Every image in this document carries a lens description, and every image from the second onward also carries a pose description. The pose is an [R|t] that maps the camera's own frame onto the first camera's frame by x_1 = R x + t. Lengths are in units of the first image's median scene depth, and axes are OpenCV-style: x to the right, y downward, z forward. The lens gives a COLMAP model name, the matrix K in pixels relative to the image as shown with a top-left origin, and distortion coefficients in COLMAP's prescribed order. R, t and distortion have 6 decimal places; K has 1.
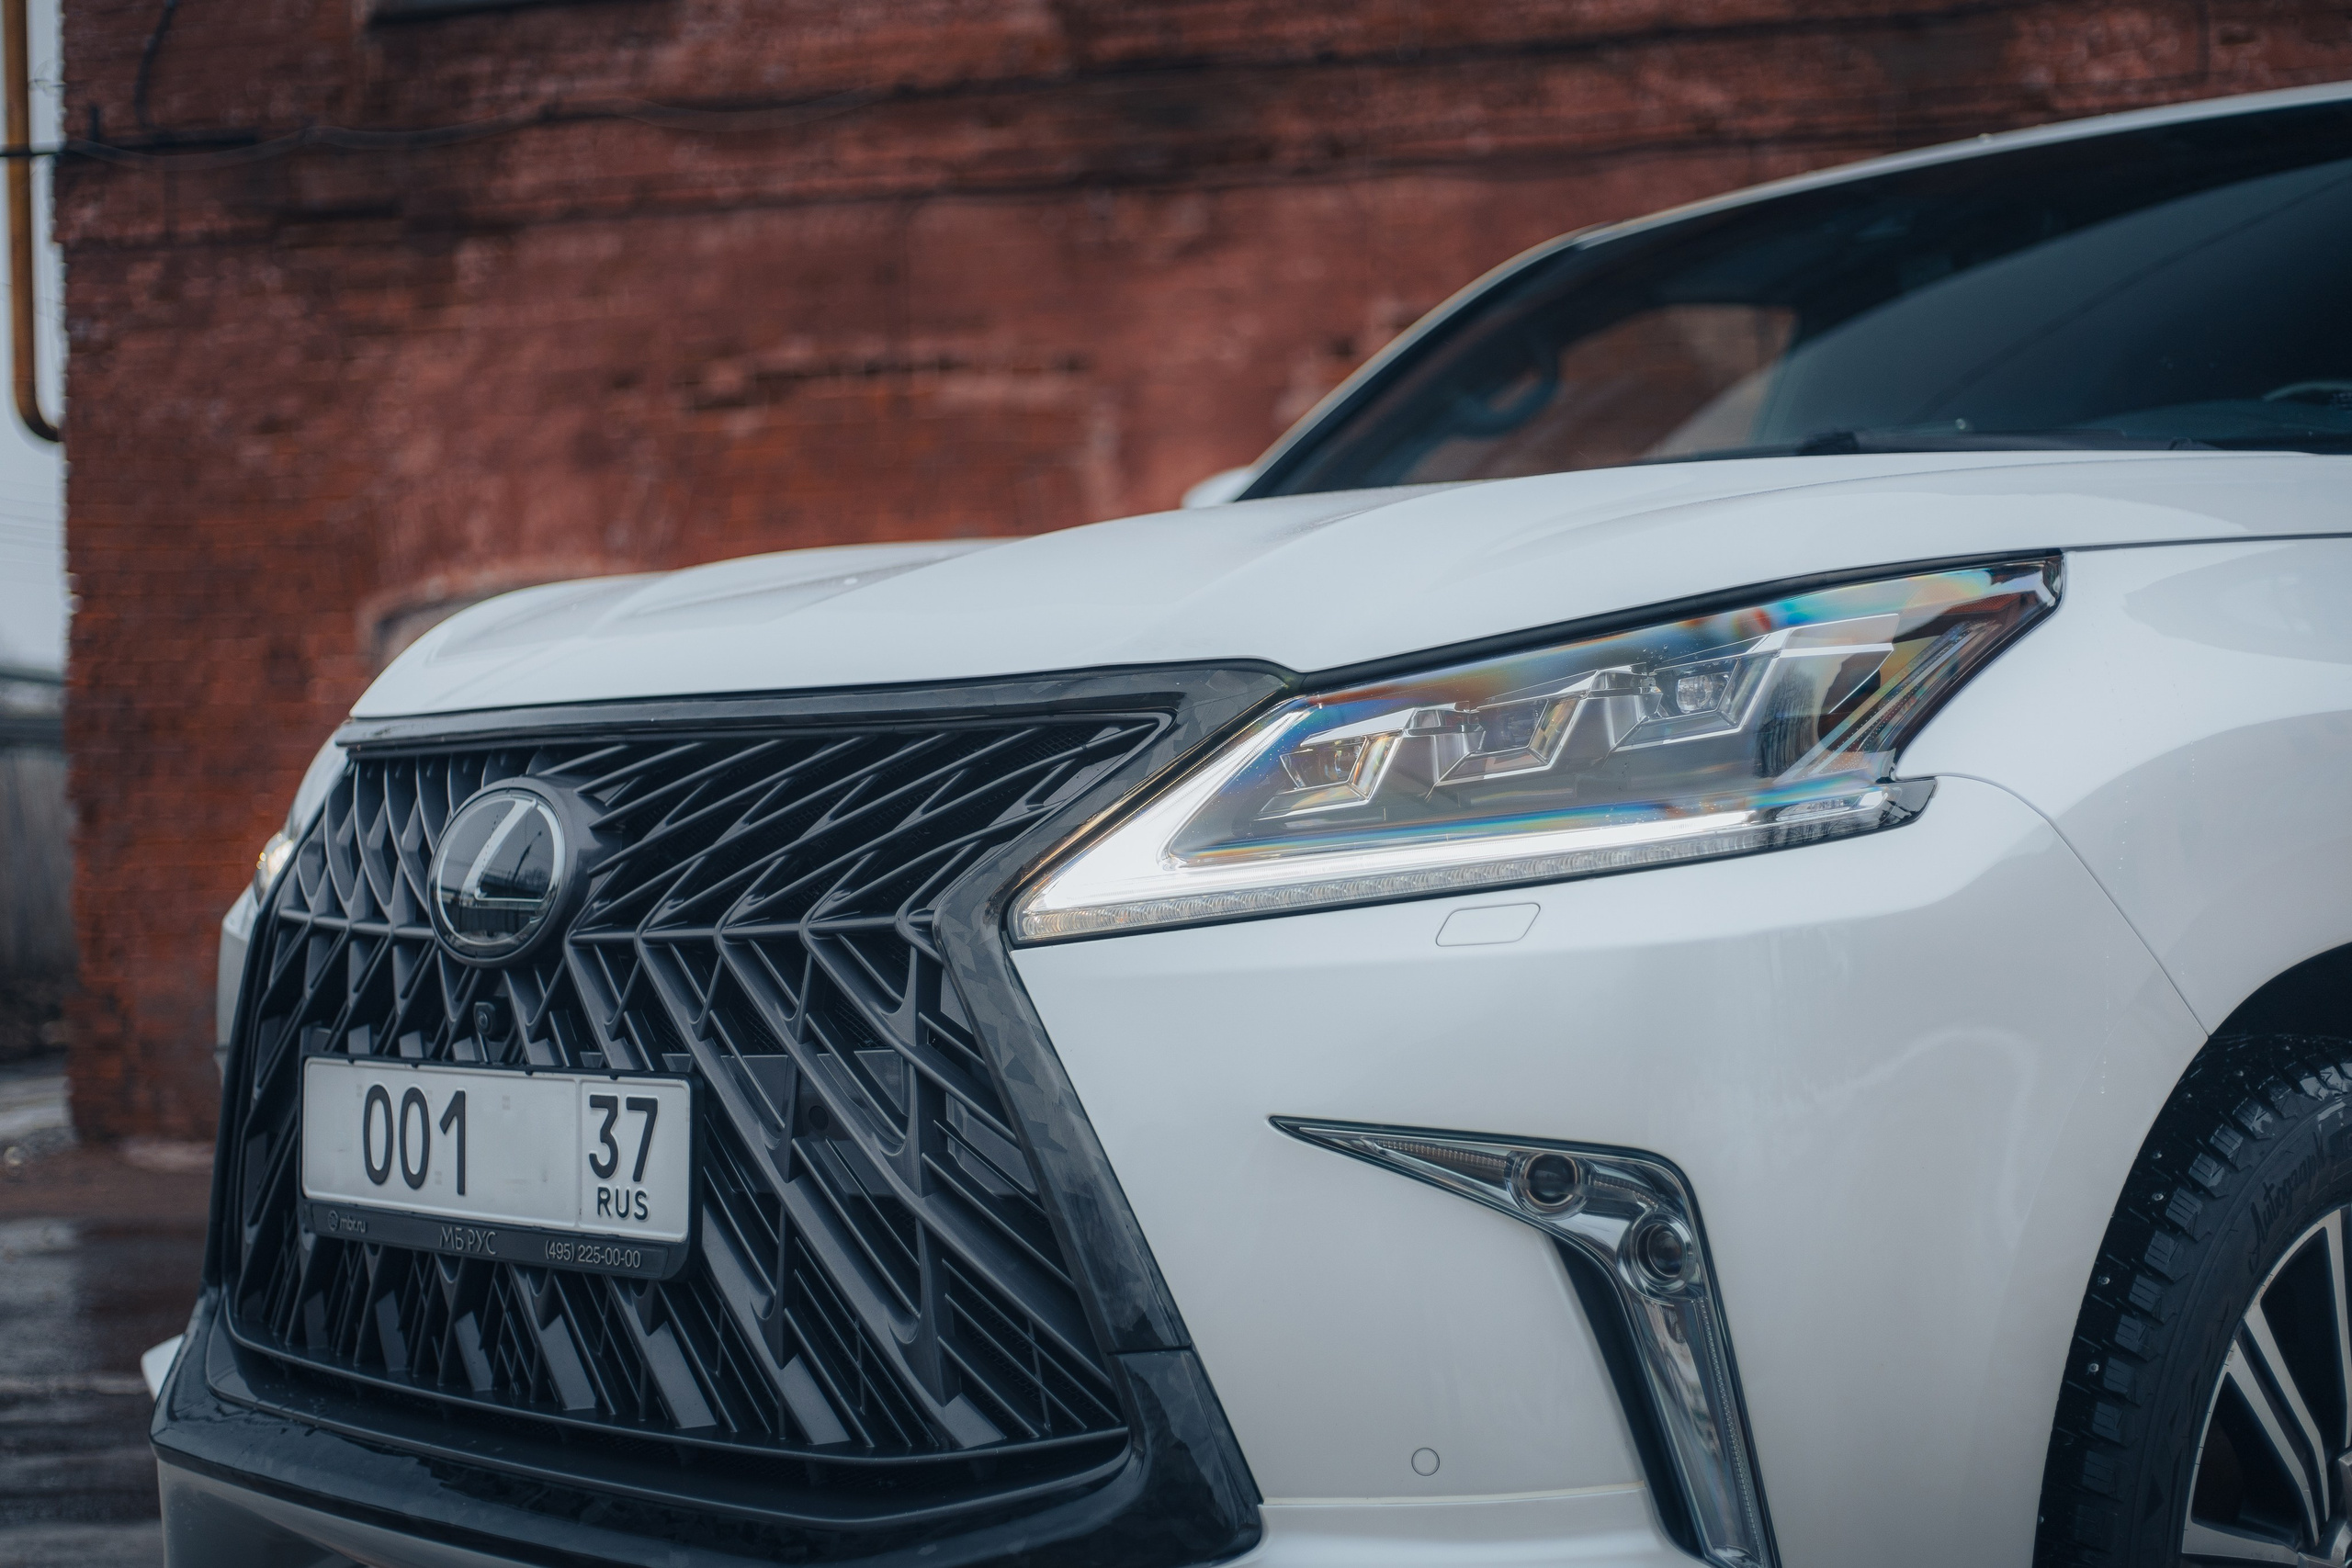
lens RADIAL K [[3410.2, 0, 1176.0], [0, 3410.2, 784.0], [0, 0, 1]] dist [-0.008647, 0.114681]
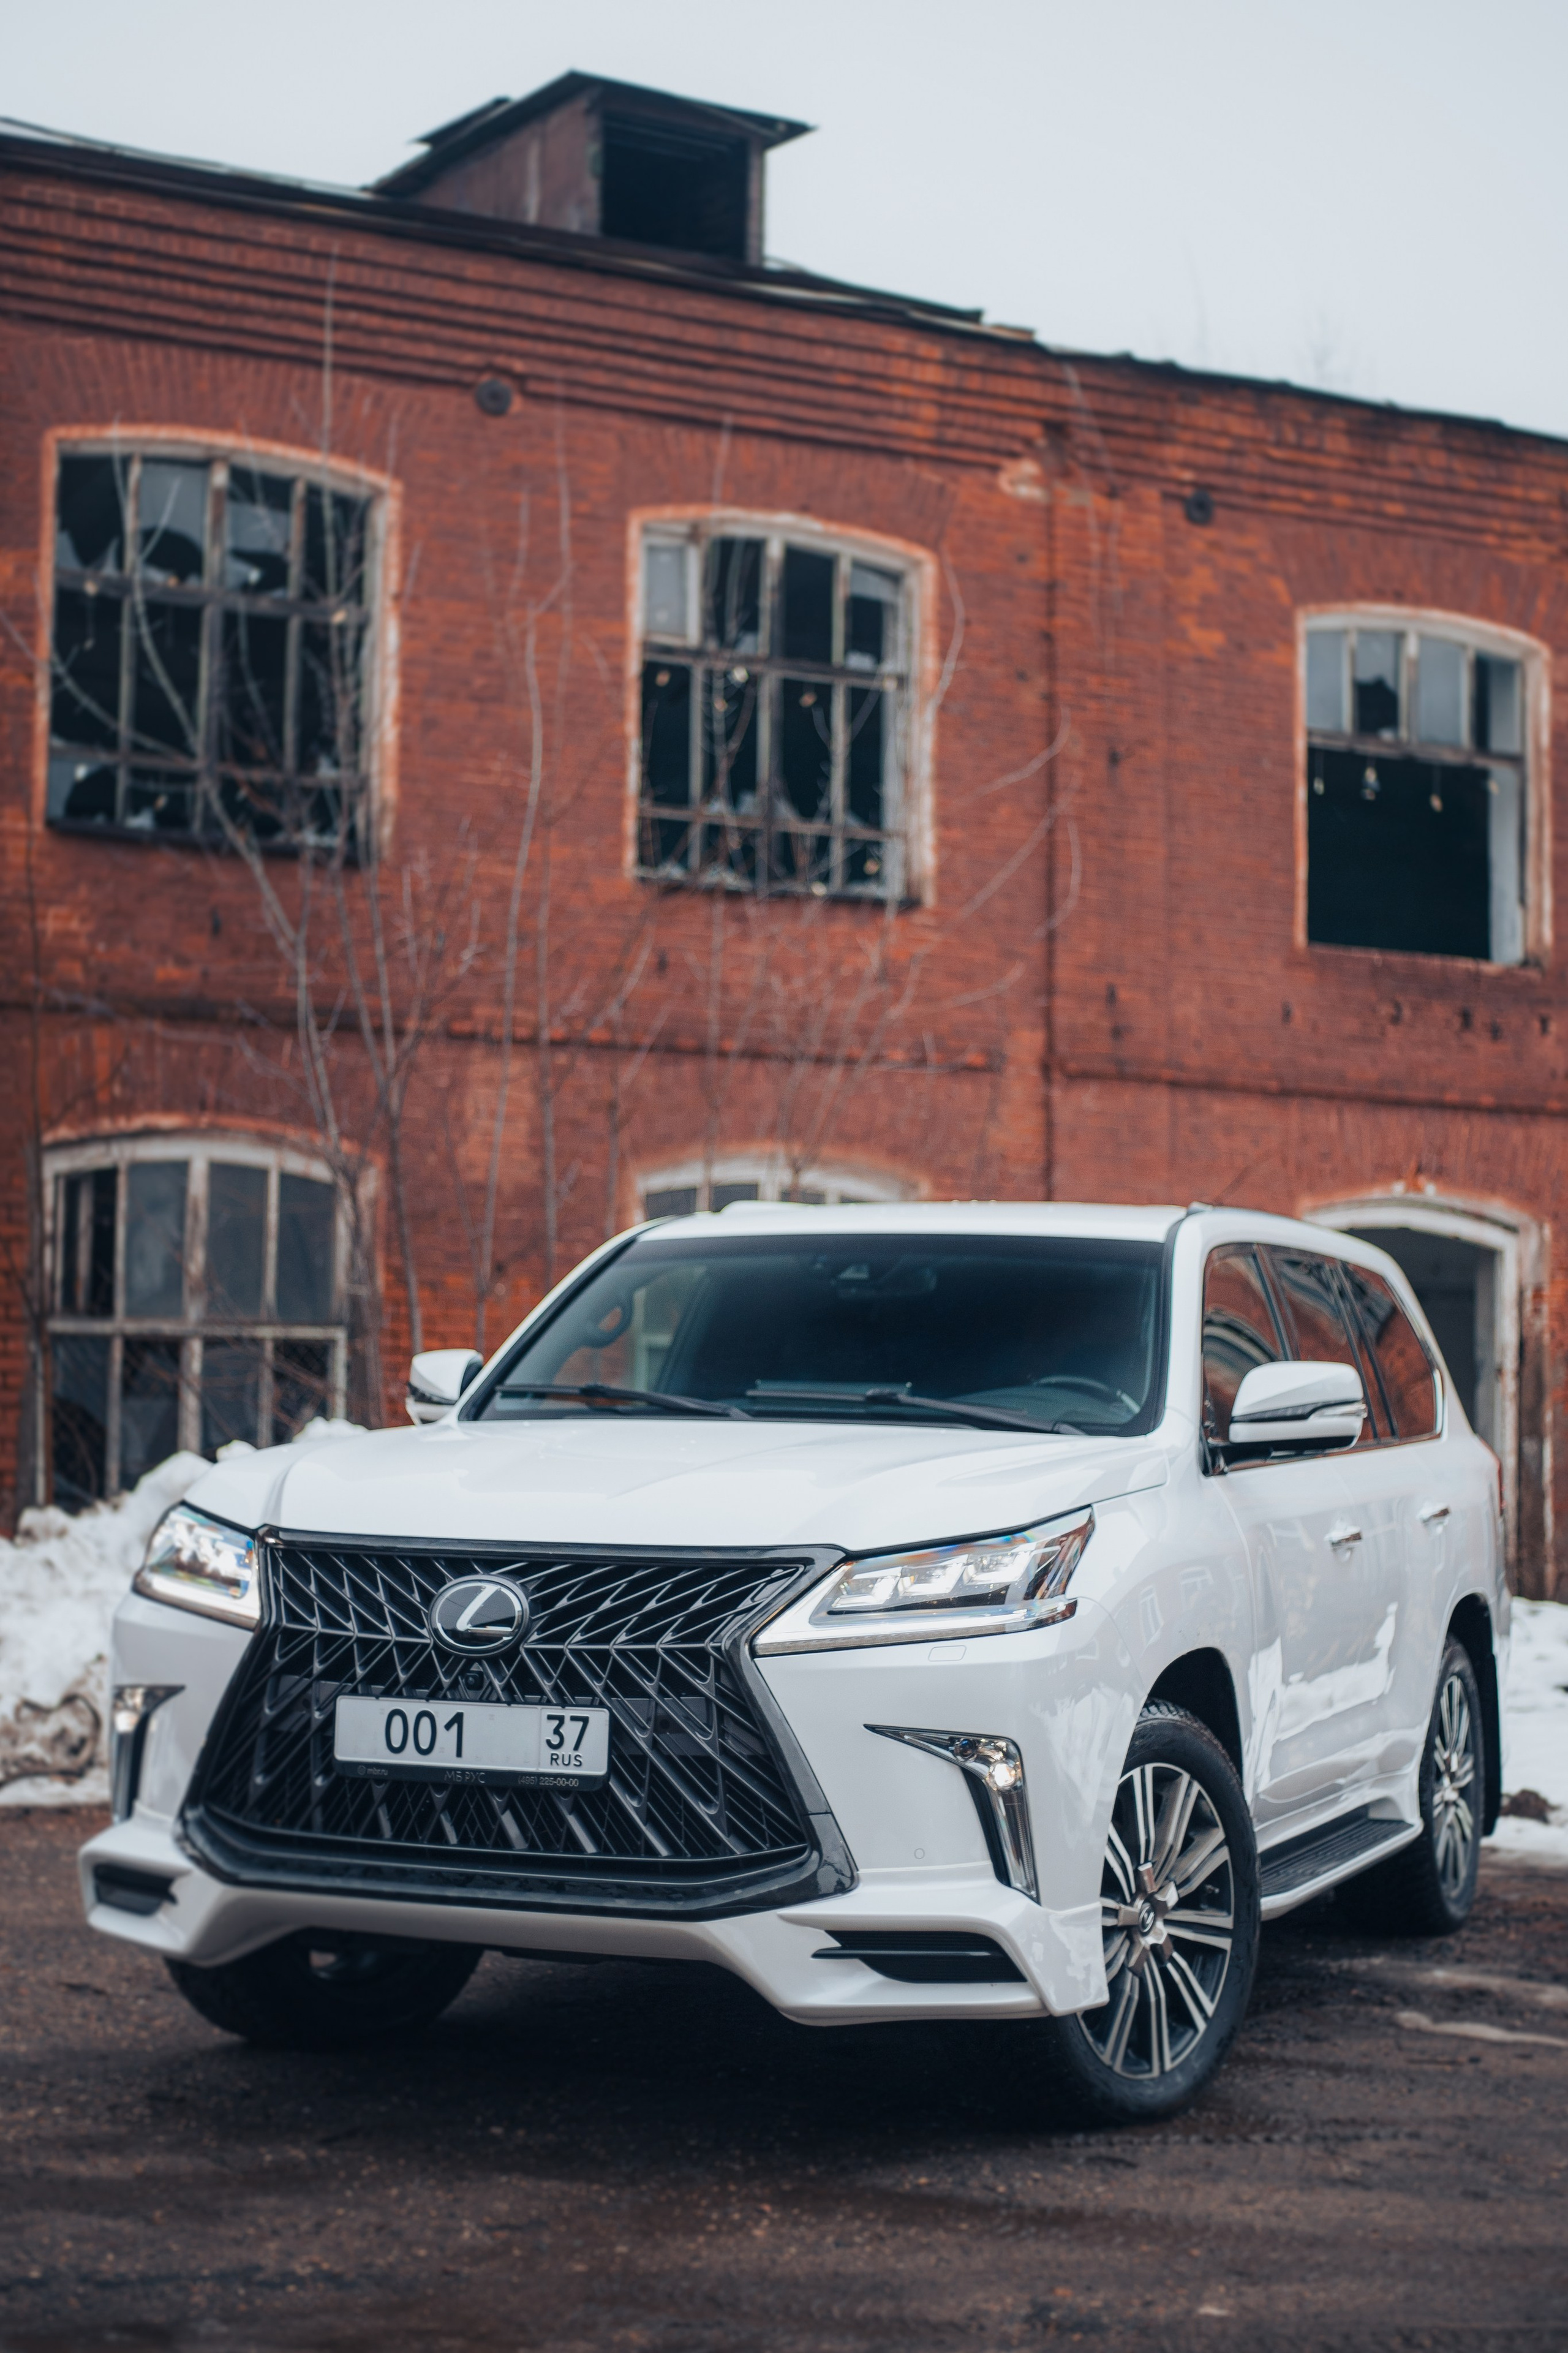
lens RADIAL K [[3411.7, 0, 784.0], [0, 3411.7, 1176.5], [0, 0, 1]] dist [-0.008647, 0.114681]
pose [[0.907008, 0.068268, 0.415542, -0.993835], [-0.043791, 0.996713, -0.068164, -0.123247], [-0.418830, 0.043628, 0.907016, -1.199875]]
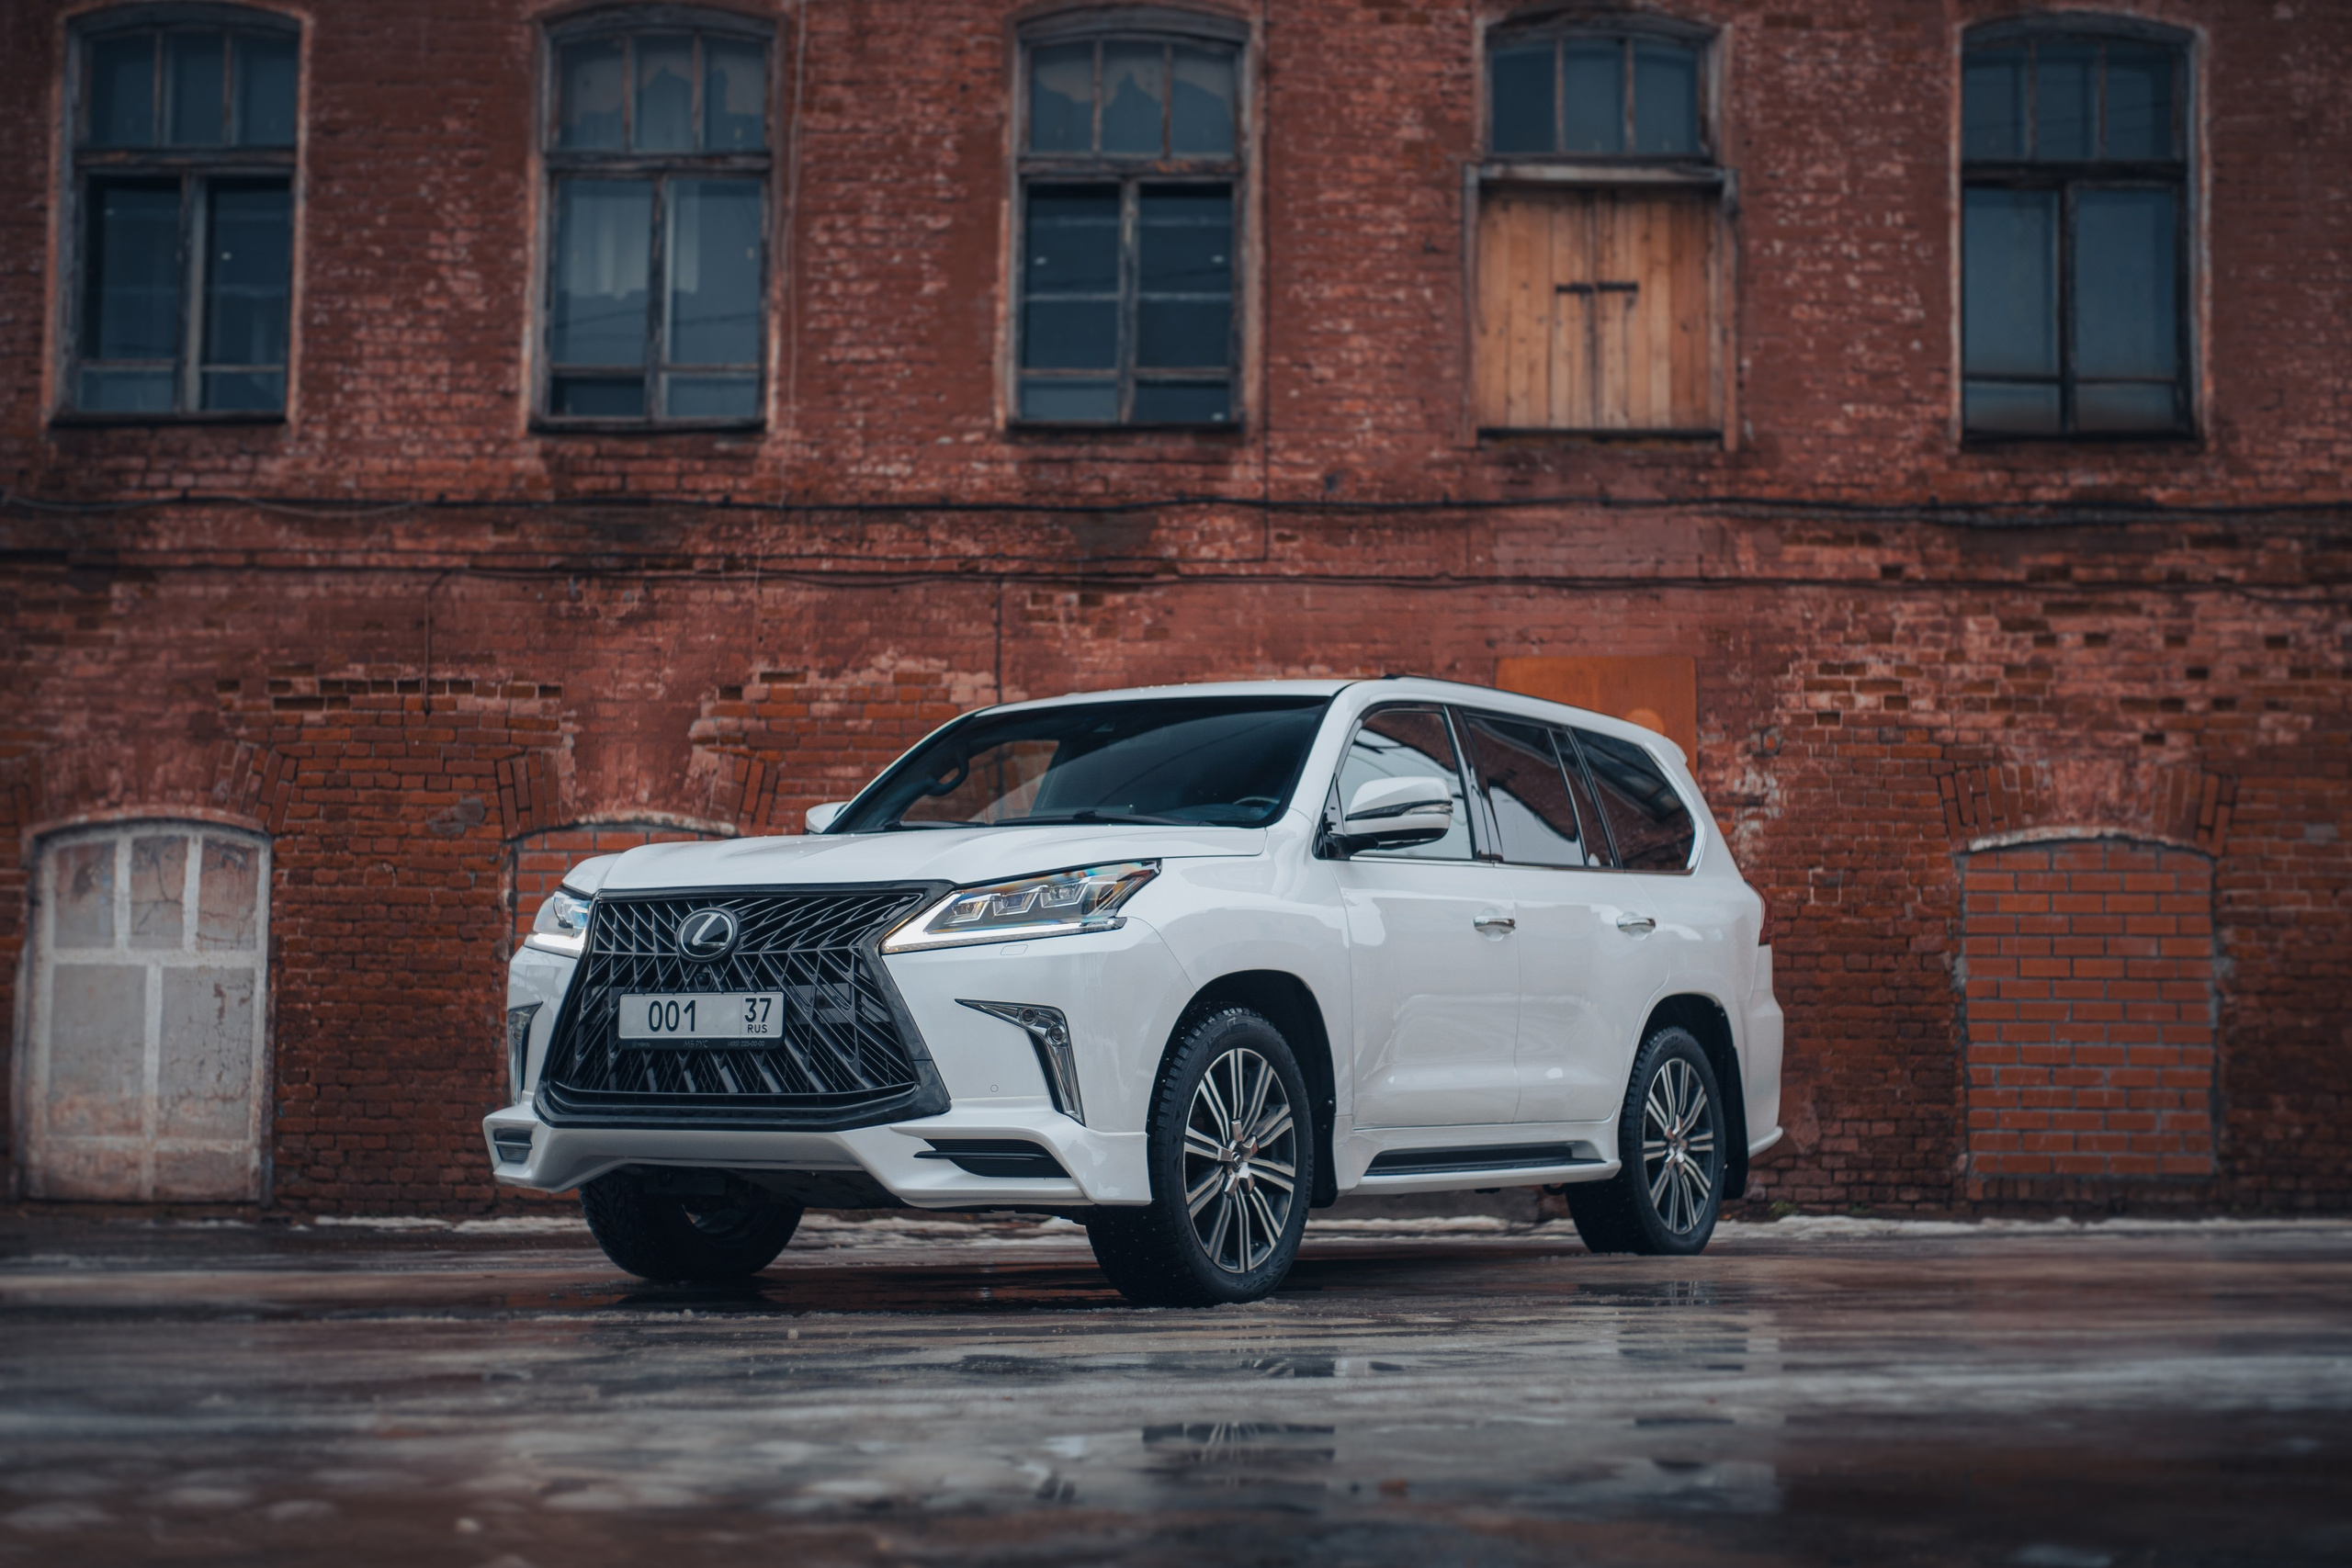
lens RADIAL K [[3410.2, 0, 1176.0], [0, 3410.2, 784.0], [0, 0, 1]] dist [-0.008647, 0.114681]
pose [[0.968355, 0.044349, 0.245605, -0.581243], [-0.026189, 0.996709, -0.076719, 0.122659], [-0.248199, 0.067859, 0.966329, -2.359538]]
